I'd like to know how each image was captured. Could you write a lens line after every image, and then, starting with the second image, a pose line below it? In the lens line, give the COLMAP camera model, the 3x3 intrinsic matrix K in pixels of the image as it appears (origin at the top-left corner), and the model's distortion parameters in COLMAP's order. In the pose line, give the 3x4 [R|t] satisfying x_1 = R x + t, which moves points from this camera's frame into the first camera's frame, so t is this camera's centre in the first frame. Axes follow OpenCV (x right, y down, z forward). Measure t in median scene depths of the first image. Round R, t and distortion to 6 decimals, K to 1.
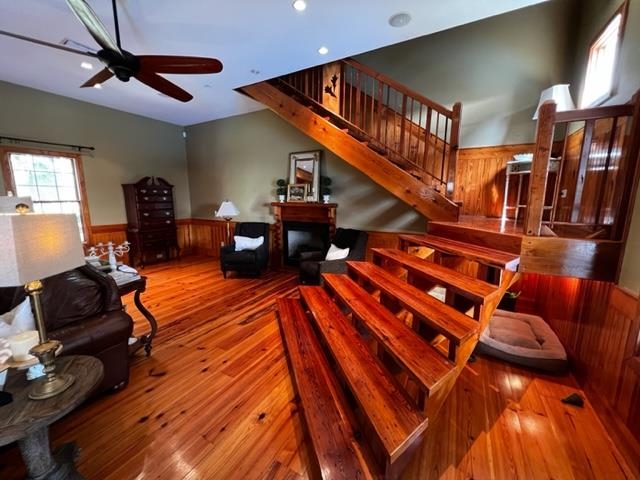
lens RADIAL K [[255.4, 0, 319.8], [0, 255.4, 241.2], [0, 0, 1]] dist [-0.000673, -0.000085]
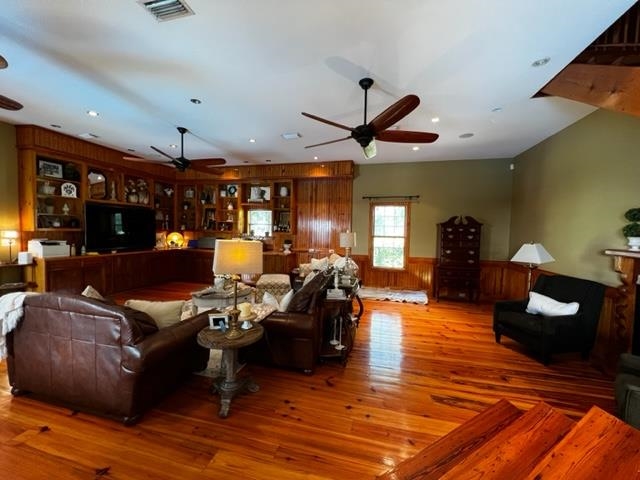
lens RADIAL K [[255.4, 0, 318.6], [0, 255.4, 241.2], [0, 0, 1]] dist [-0.000673, -0.000085]
pose [[0.258622, 0.043242, -0.965010, 0.206393], [-0.185822, 0.982566, -0.005772, -0.046608], [0.947937, 0.180813, 0.262148, 0.236823]]
